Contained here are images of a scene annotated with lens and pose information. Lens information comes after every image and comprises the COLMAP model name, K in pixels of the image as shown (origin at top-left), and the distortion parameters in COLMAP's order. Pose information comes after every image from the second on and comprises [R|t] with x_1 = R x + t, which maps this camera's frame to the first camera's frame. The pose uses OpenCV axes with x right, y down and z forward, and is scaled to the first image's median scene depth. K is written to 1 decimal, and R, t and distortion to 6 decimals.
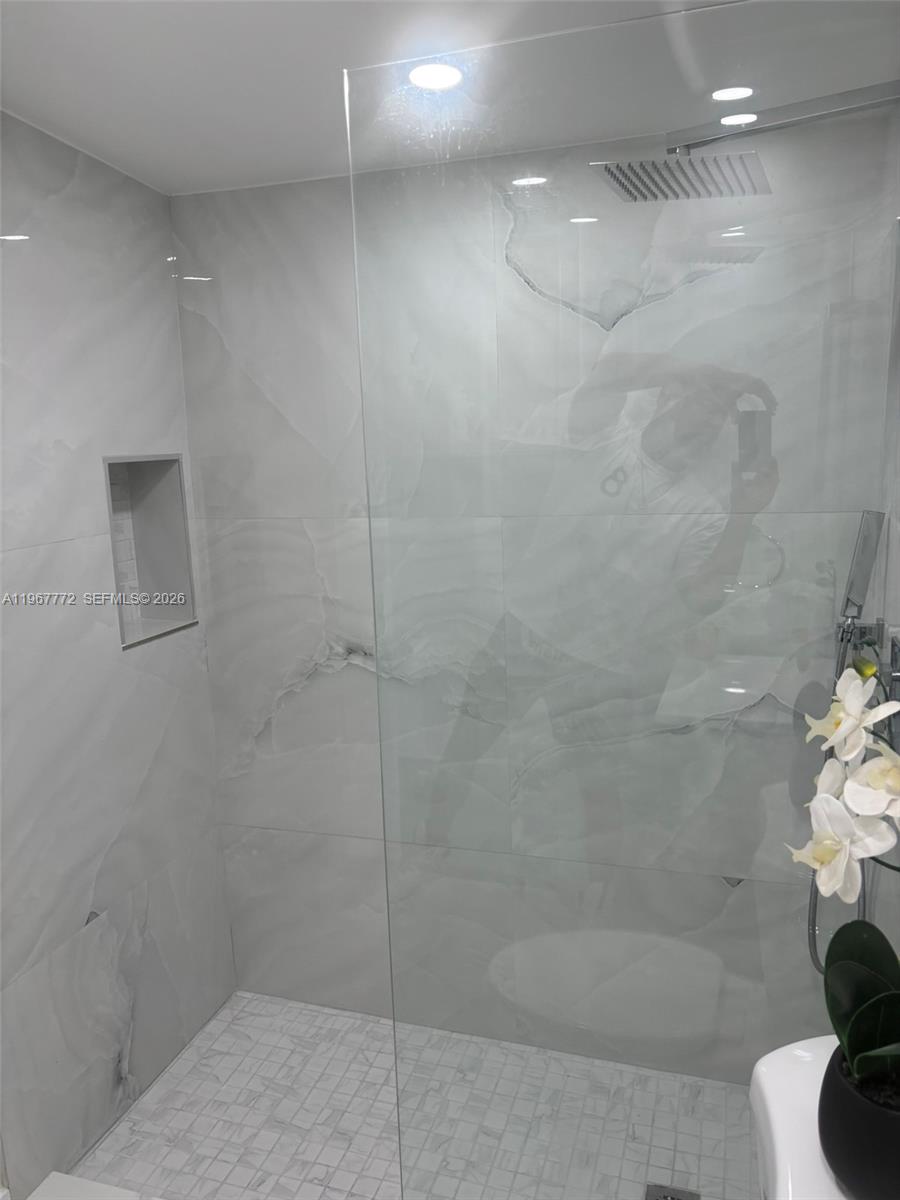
lens RADIAL K [[905.8, 0, 450.2], [0, 905.8, 595.9], [0, 0, 1]] dist [0.036170, -0.042325]
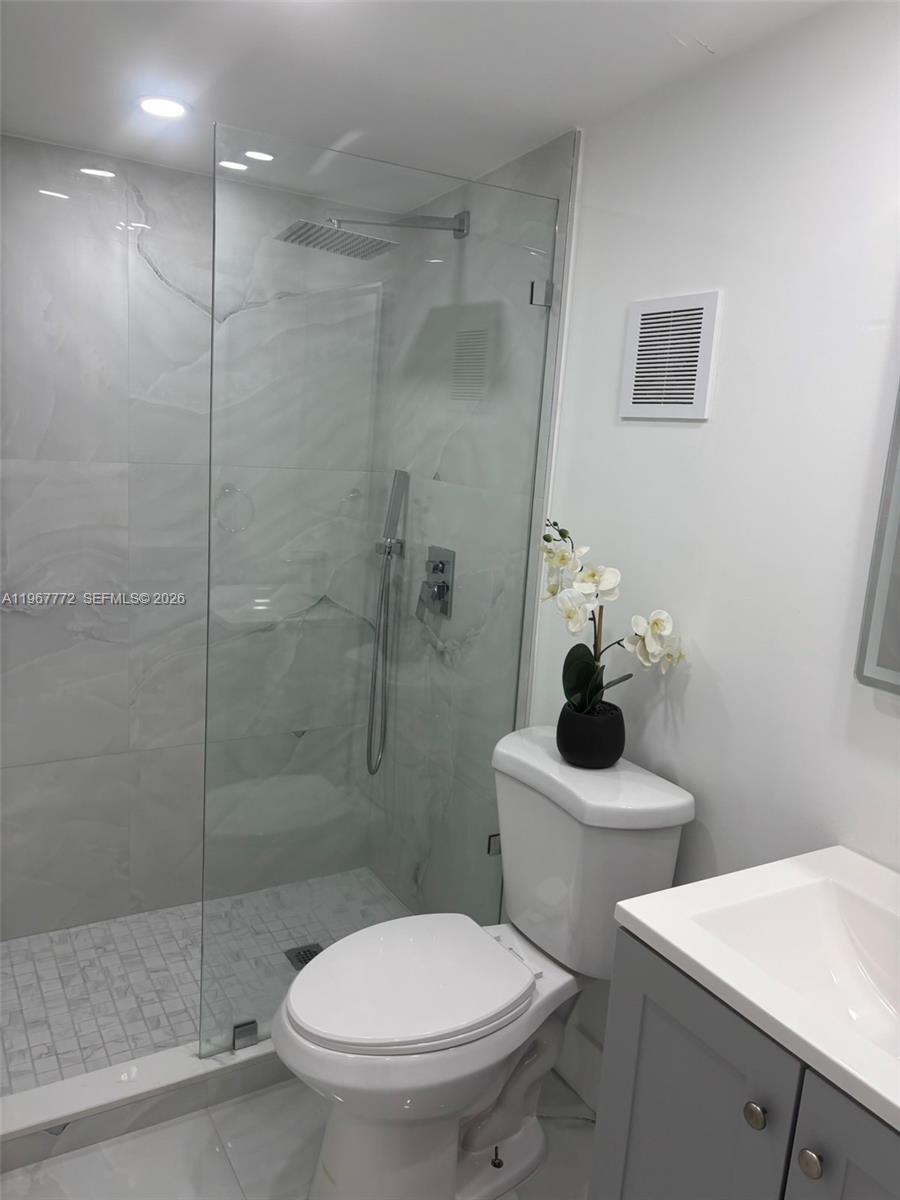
lens RADIAL K [[905.8, 0, 441.3], [0, 905.8, 595.3], [0, 0, 1]] dist [0.036170, -0.042325]
pose [[0.667657, -0.059646, 0.742076, -0.544981], [0.042928, 0.998211, 0.041611, 0.050725], [-0.743230, 0.004074, 0.669024, -0.093214]]
